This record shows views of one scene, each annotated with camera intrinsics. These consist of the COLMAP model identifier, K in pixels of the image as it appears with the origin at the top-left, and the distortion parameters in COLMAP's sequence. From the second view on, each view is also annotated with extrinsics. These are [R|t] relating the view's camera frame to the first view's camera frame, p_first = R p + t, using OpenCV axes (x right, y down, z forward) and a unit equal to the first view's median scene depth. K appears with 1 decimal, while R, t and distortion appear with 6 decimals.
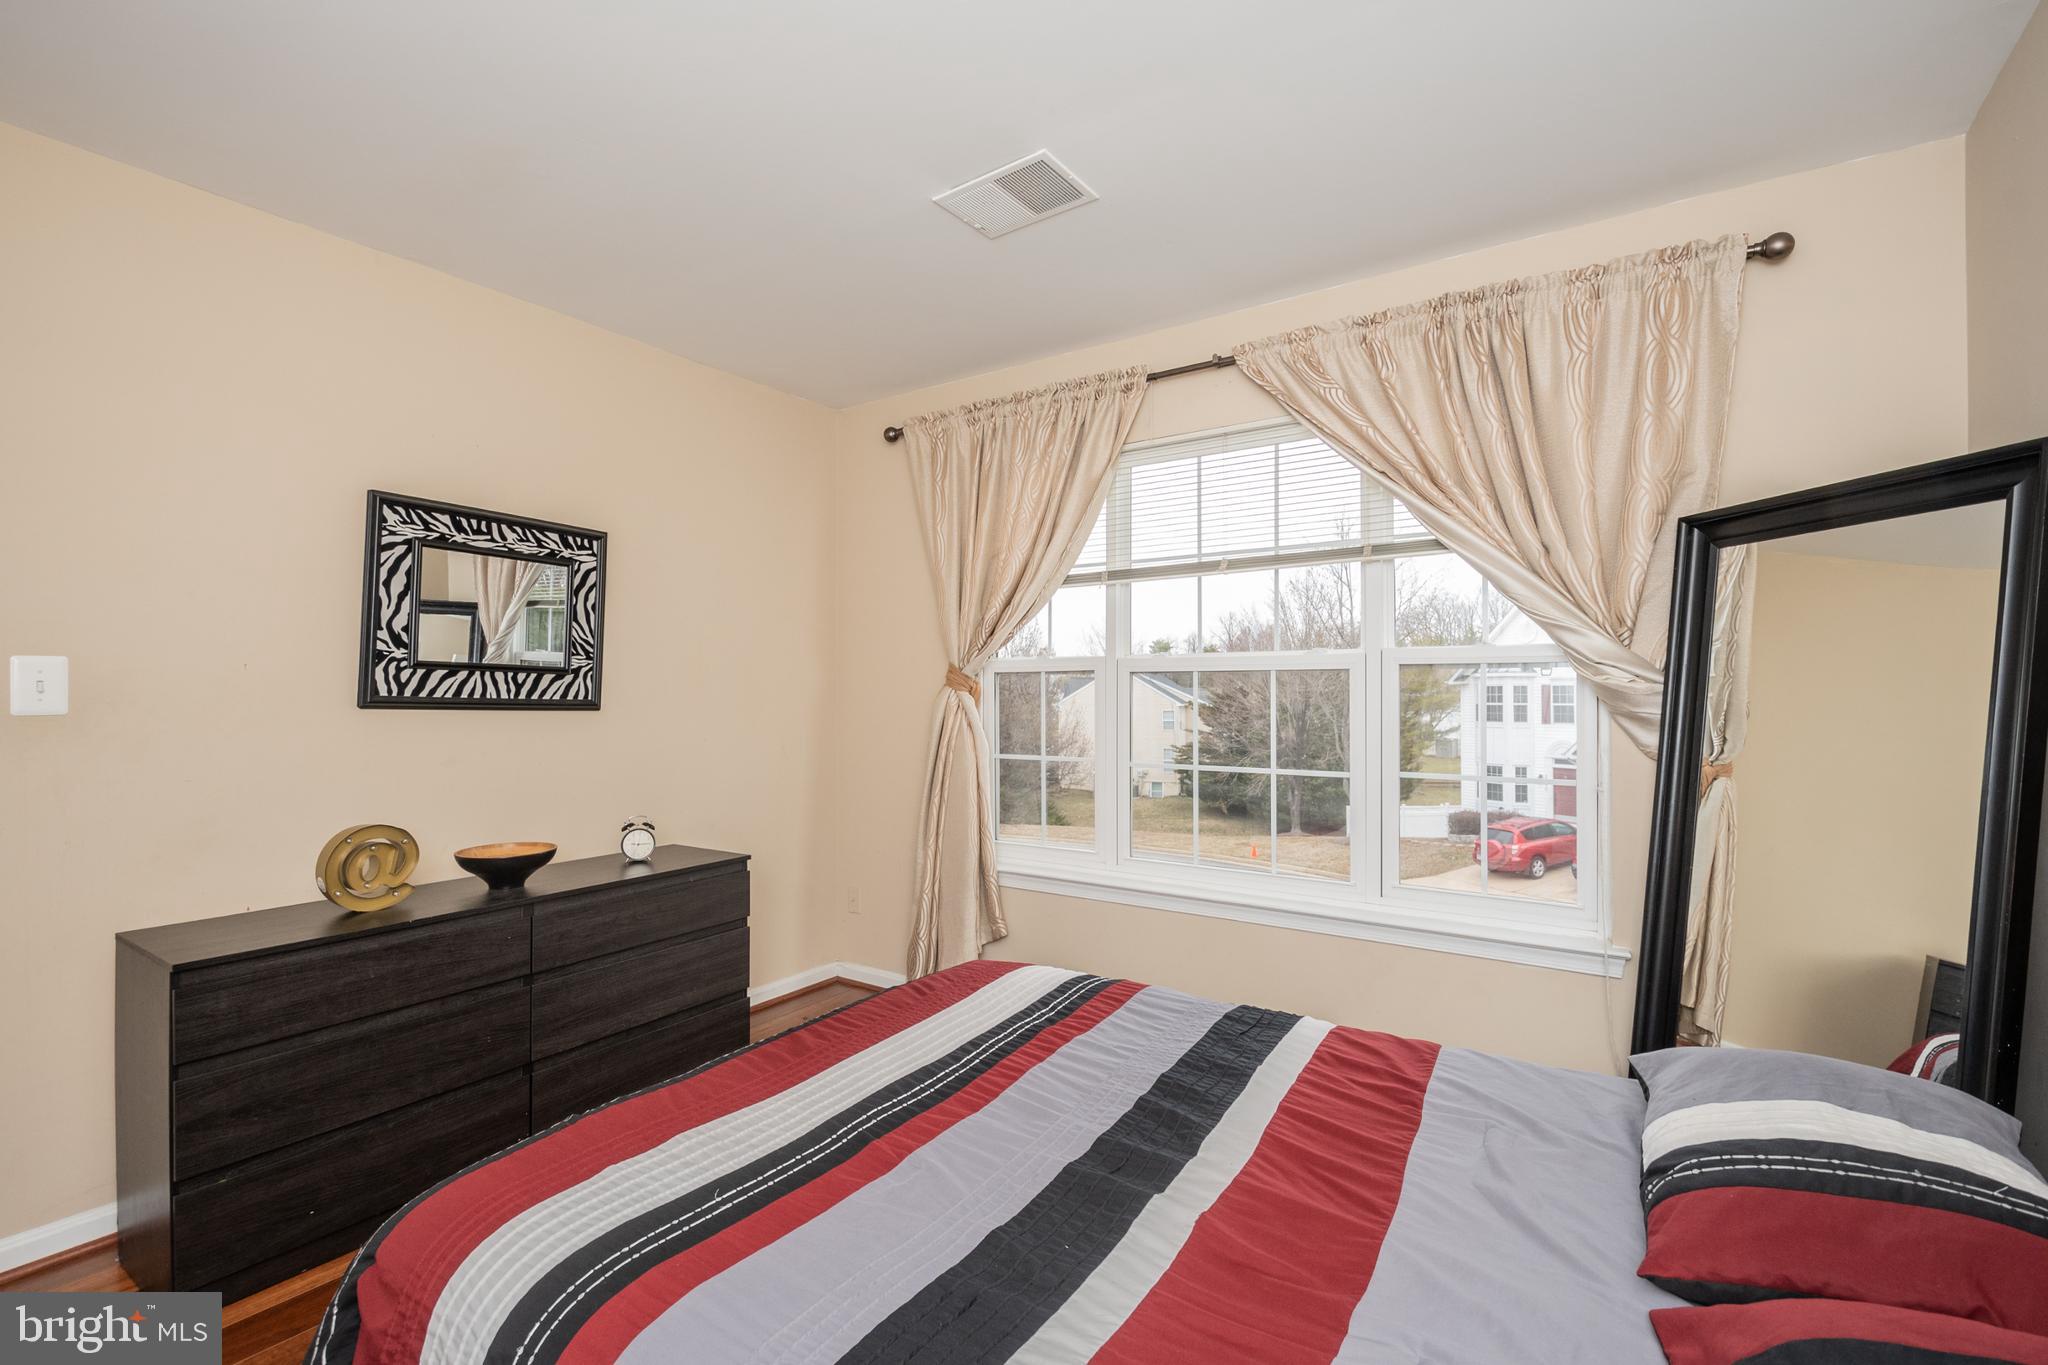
lens RADIAL K [[929.6, 0, 1018.0], [0, 929.6, 693.0], [0, 0, 1]] dist [0.016580, -0.017447]
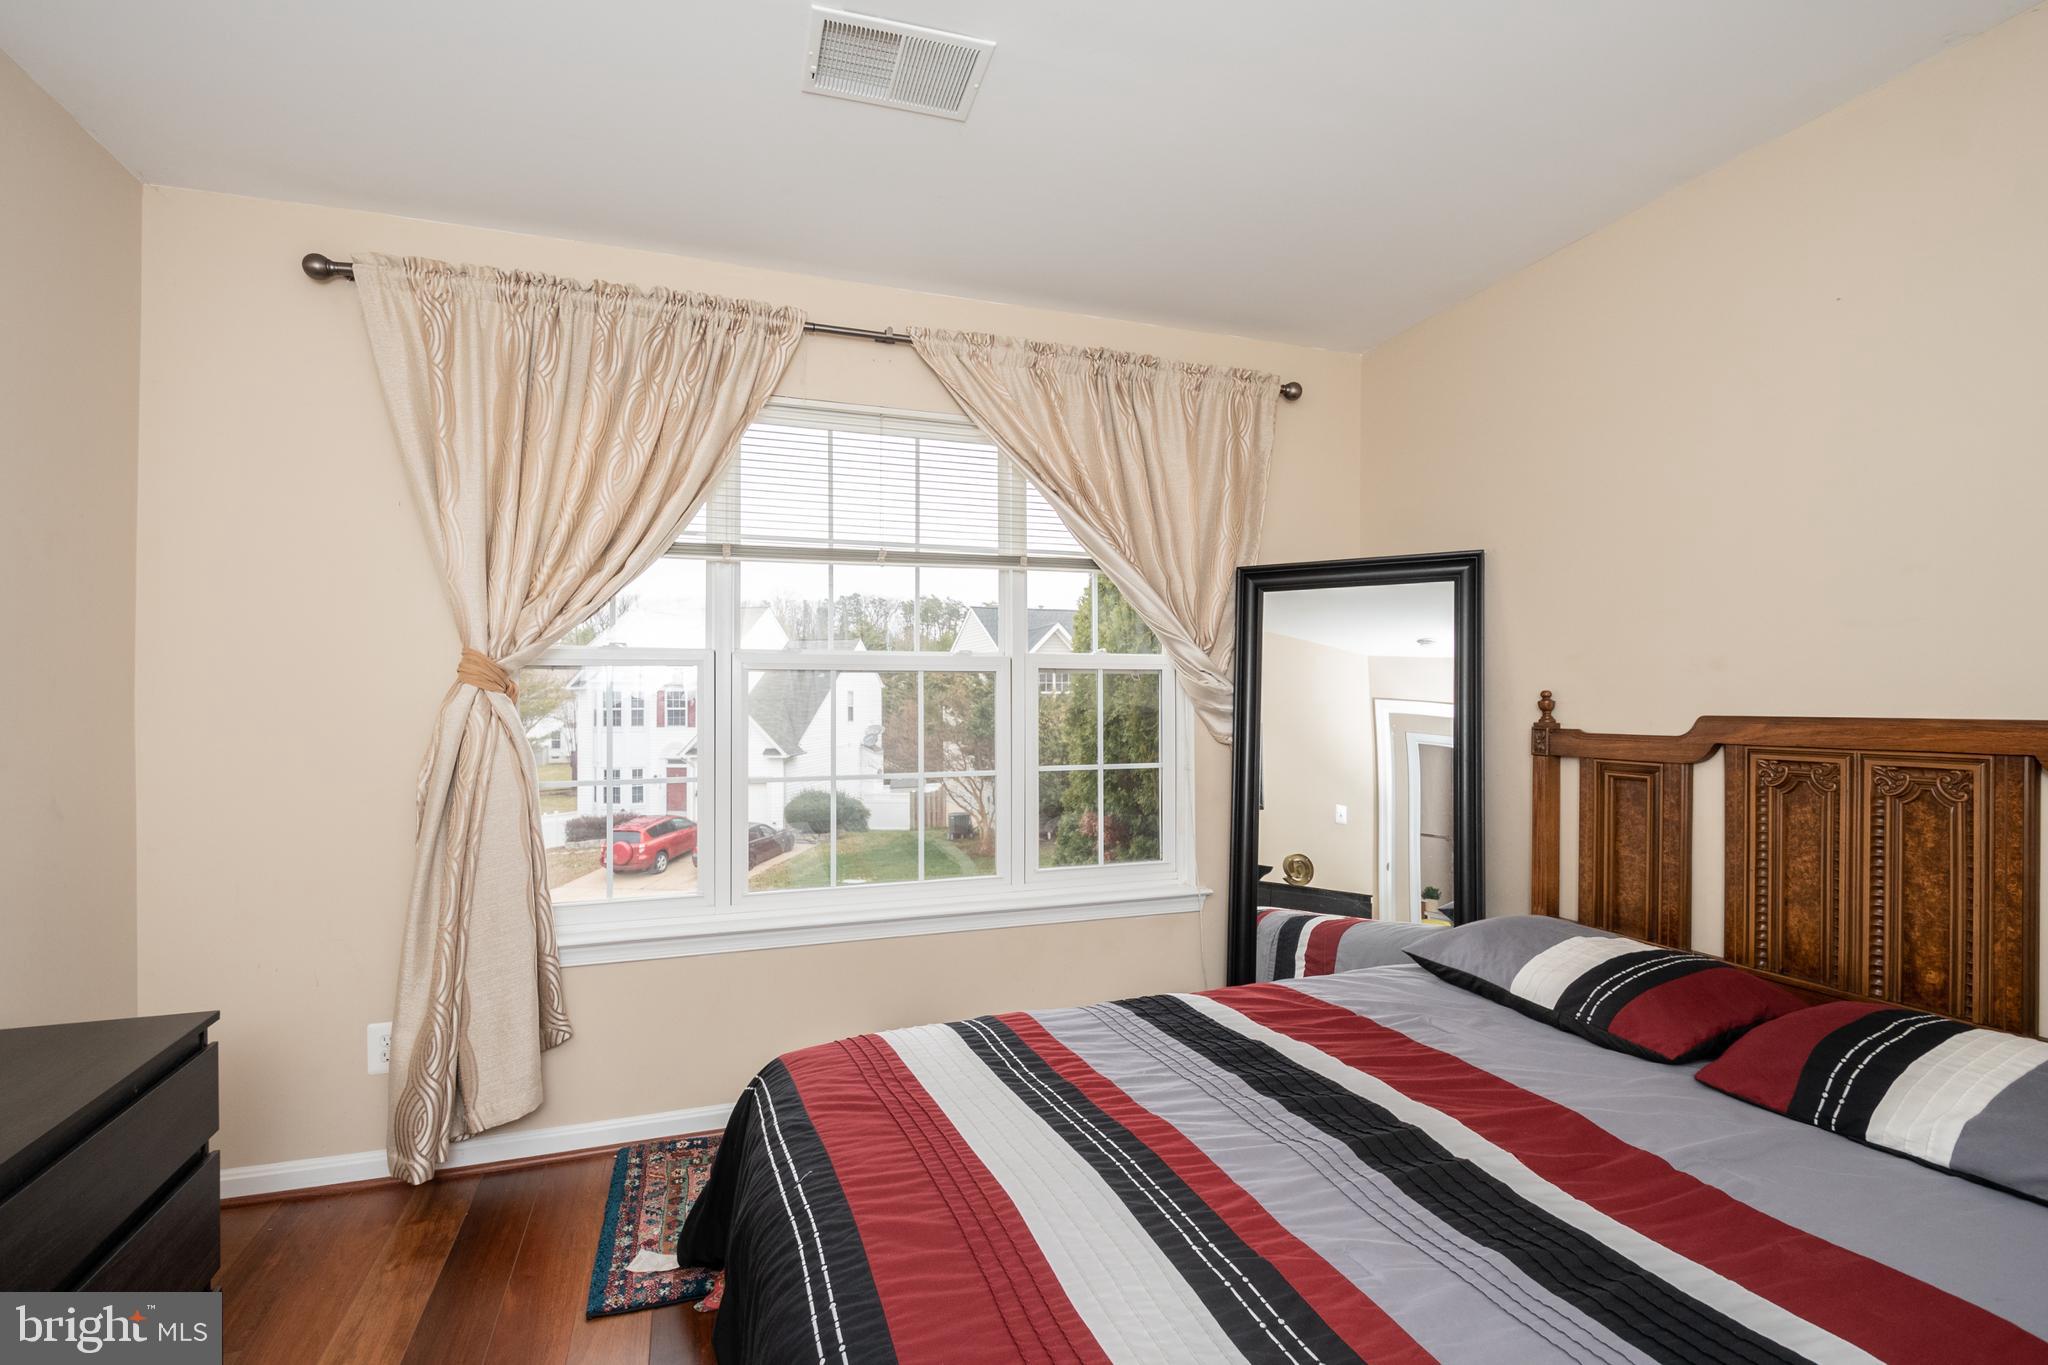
lens RADIAL K [[929.6, 0, 1018.0], [0, 929.6, 693.0], [0, 0, 1]] dist [0.016580, -0.017447]
pose [[0.580958, 0.001704, 0.813932, -0.435991], [0.002990, 0.999987, -0.004227, 0.002945], [-0.813928, 0.004889, 0.580945, 0.338673]]
